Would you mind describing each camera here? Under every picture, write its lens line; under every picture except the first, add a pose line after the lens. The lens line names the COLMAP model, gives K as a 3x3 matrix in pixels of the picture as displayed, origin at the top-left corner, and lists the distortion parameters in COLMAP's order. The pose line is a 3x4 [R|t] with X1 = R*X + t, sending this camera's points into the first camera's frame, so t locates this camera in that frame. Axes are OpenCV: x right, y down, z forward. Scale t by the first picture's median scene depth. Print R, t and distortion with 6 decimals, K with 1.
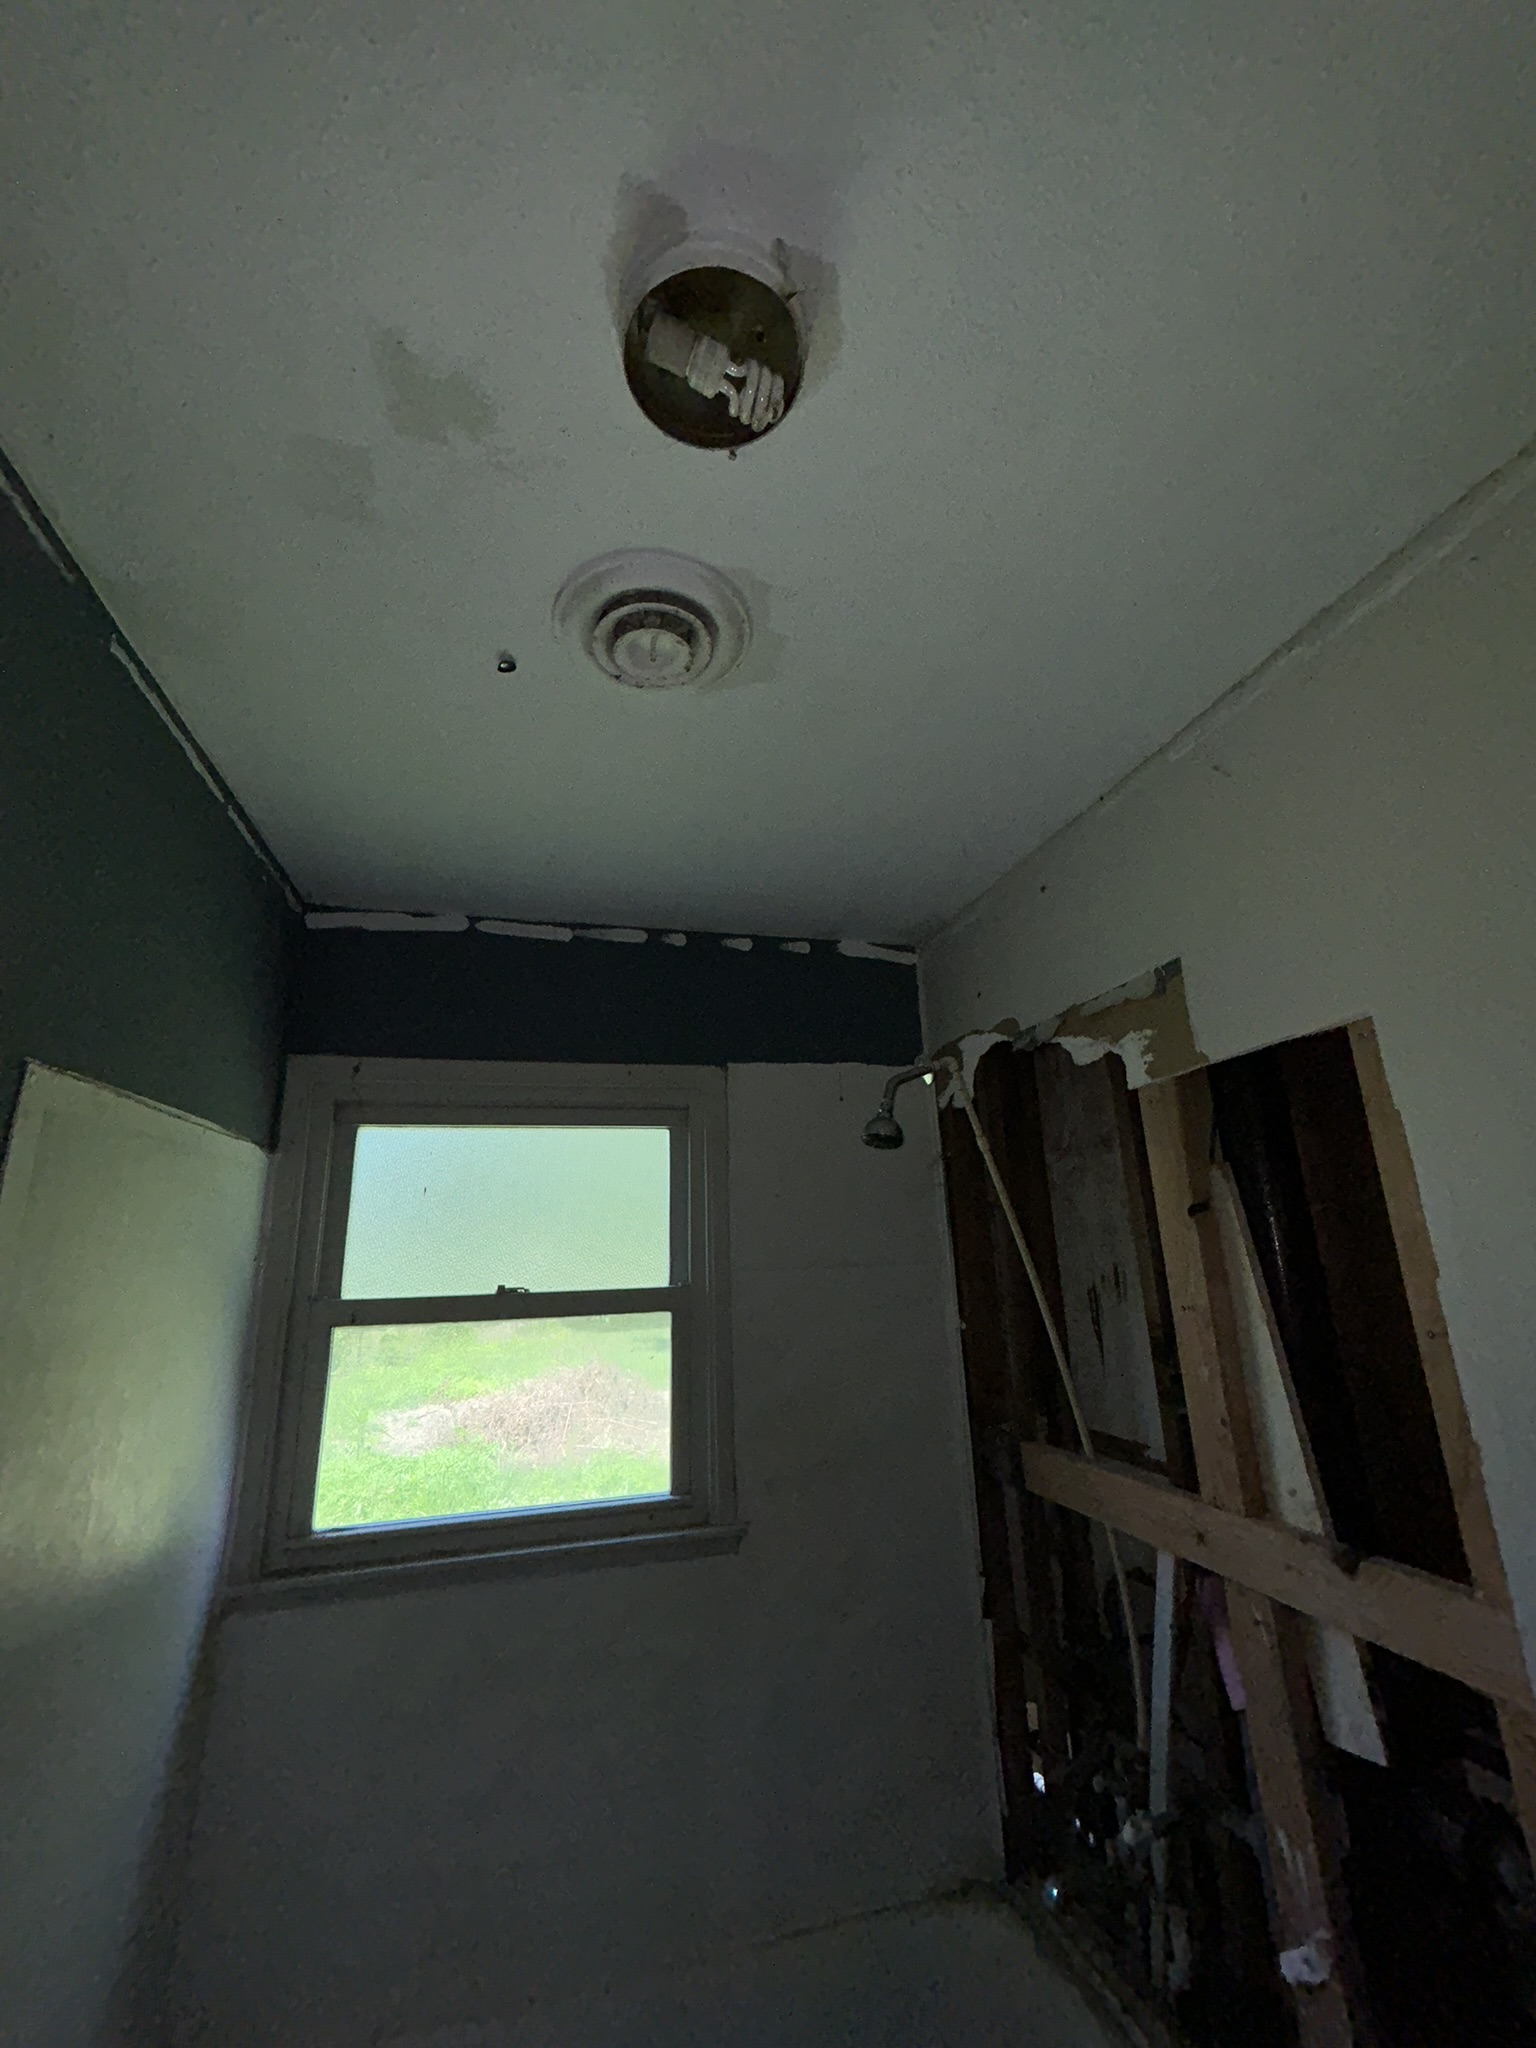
lens RADIAL K [[832.7, 0, 775.4], [0, 832.7, 1022.8], [0, 0, 1]] dist [-0.005030, 0.001619]
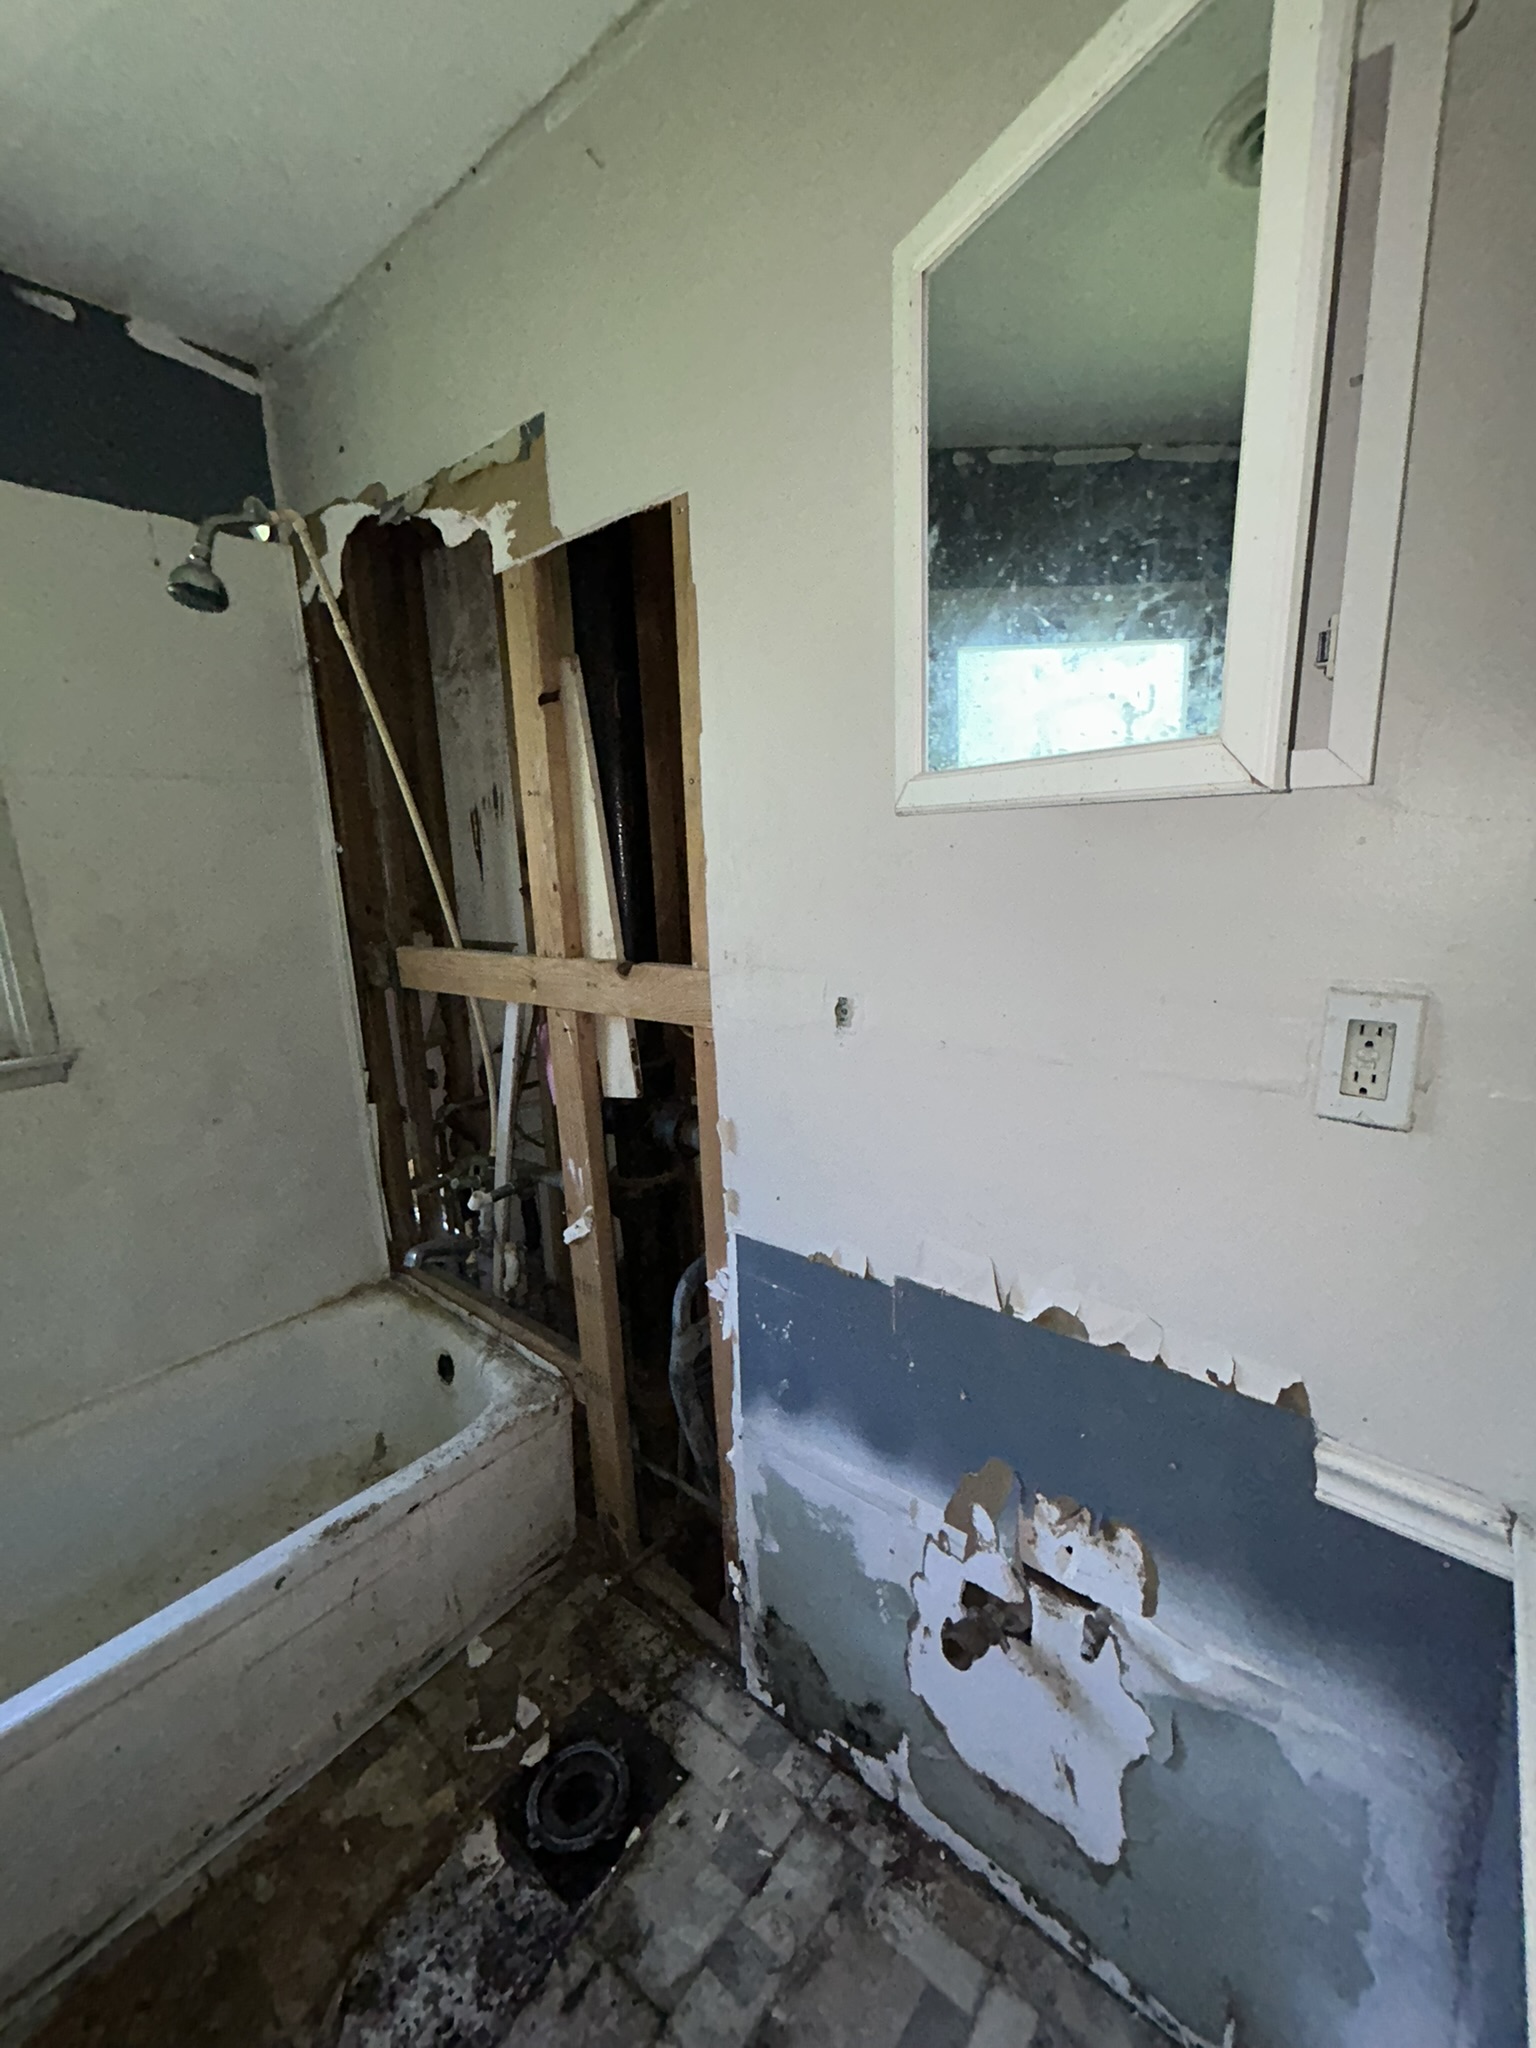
lens RADIAL K [[832.7, 0, 775.4], [0, 832.7, 1022.8], [0, 0, 1]] dist [-0.005030, 0.001619]
pose [[0.814110, -0.105716, 0.571007, 0.076428], [-0.154528, 0.908399, 0.388499, 0.111279], [-0.559773, -0.404518, 0.723201, -0.070618]]
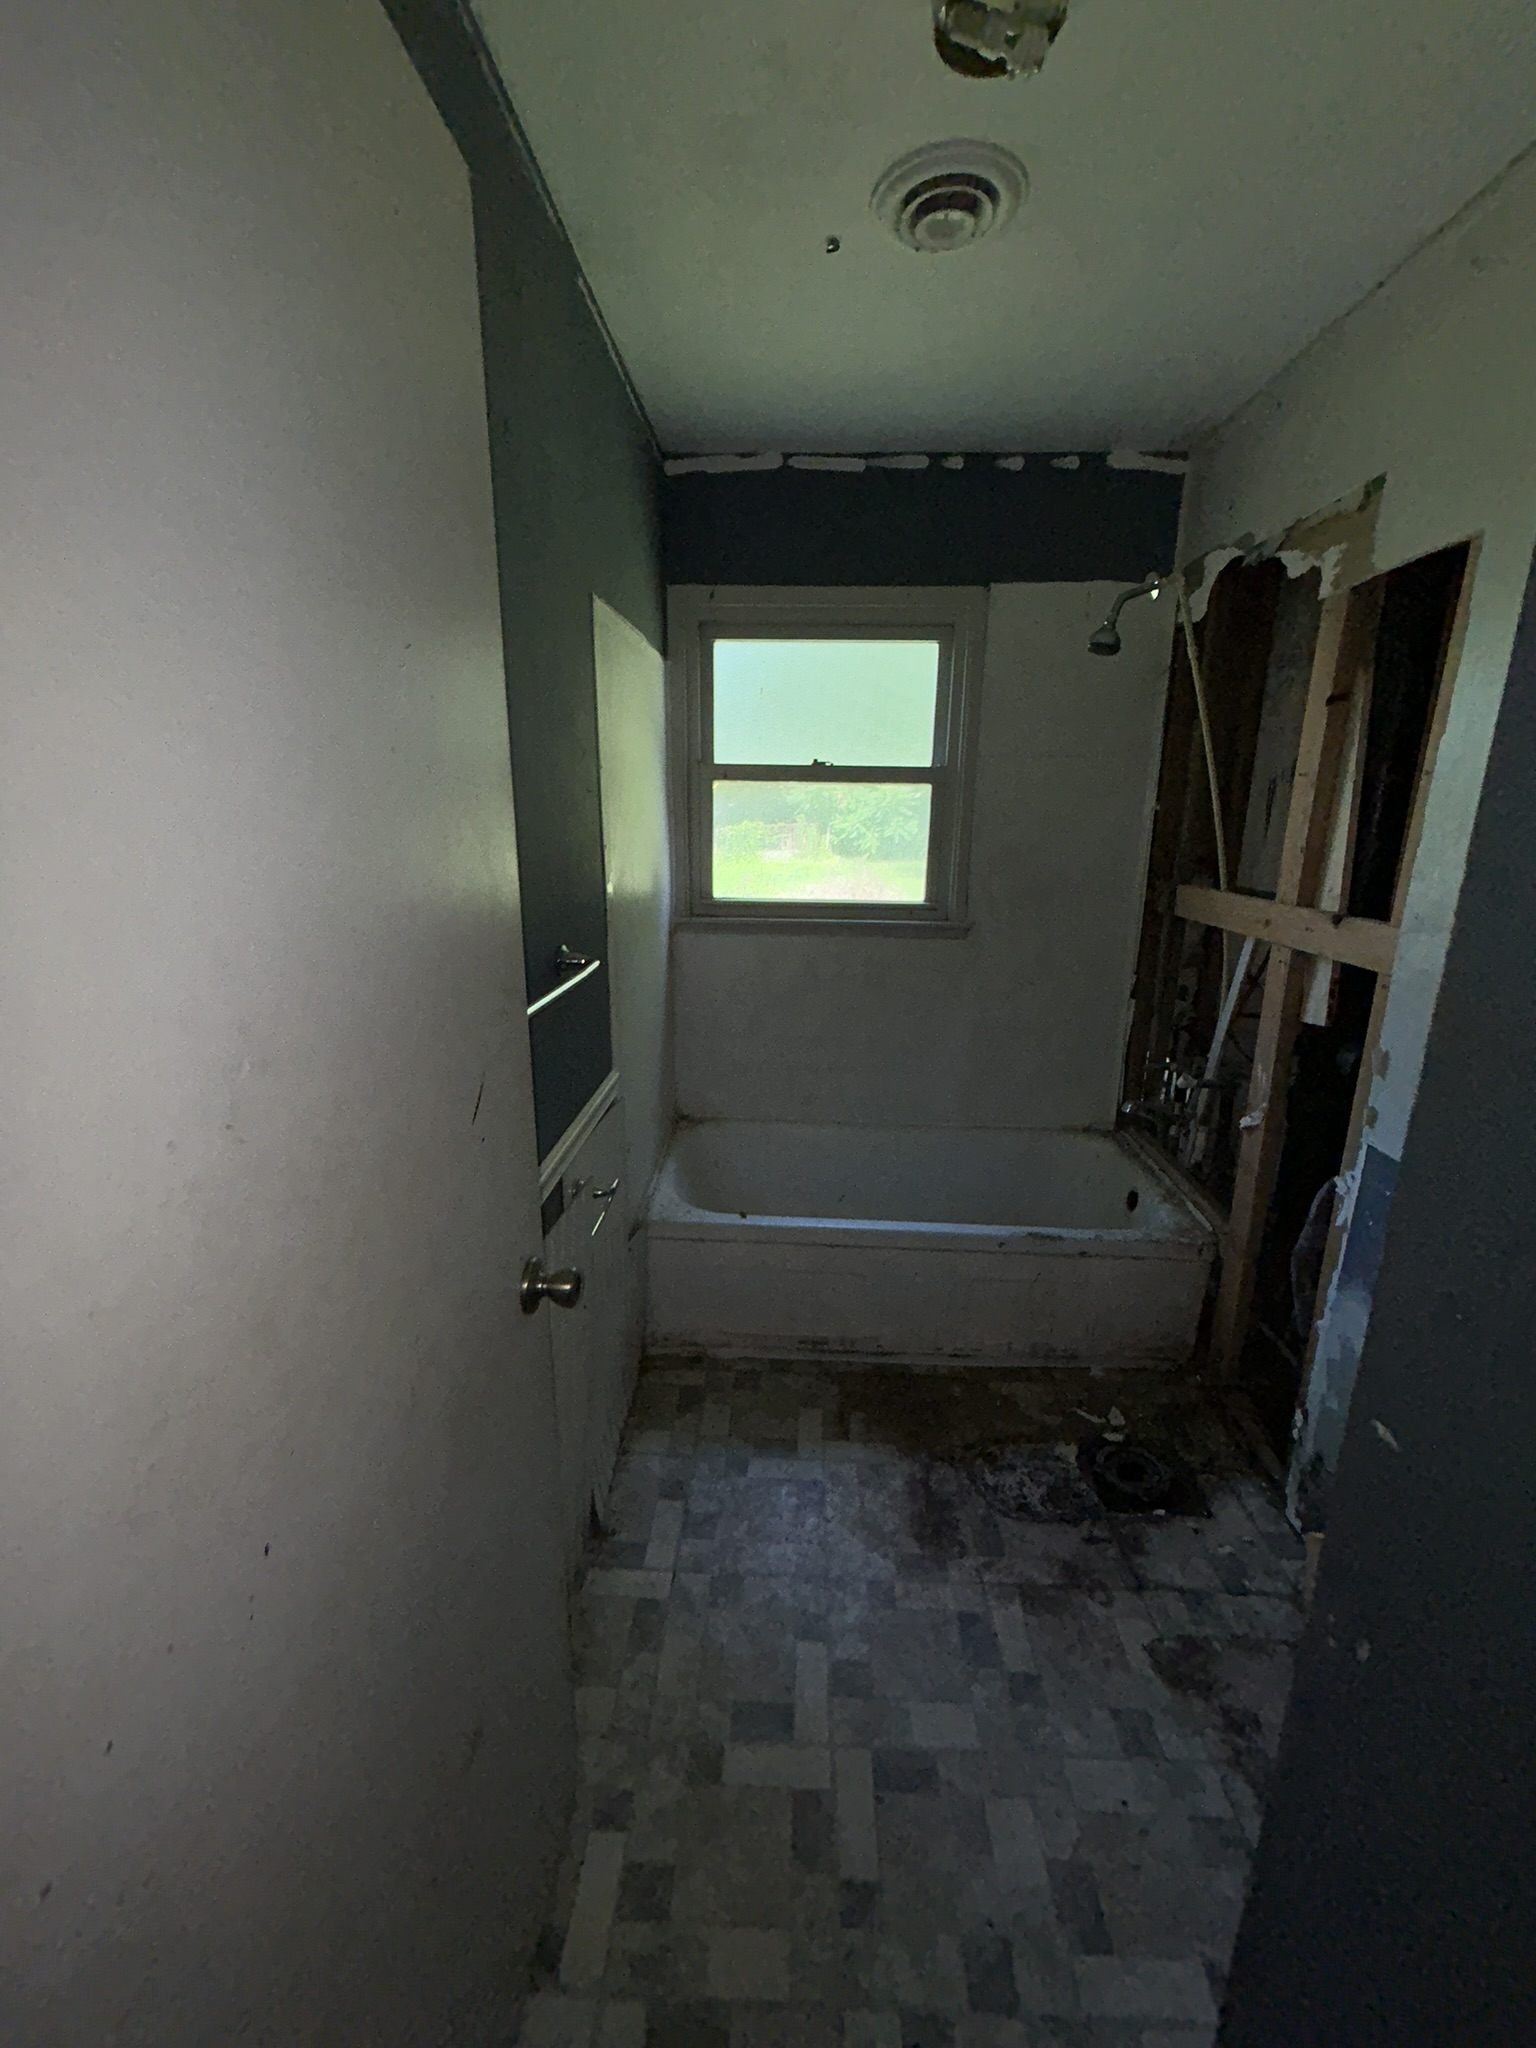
lens RADIAL K [[832.7, 0, 775.4], [0, 832.7, 1022.8], [0, 0, 1]] dist [-0.005030, 0.001619]
pose [[0.952913, 0.120838, -0.278127, 0.069293], [0.037282, 0.863531, 0.502915, -0.023352], [0.300942, -0.489604, 0.818365, -0.472268]]
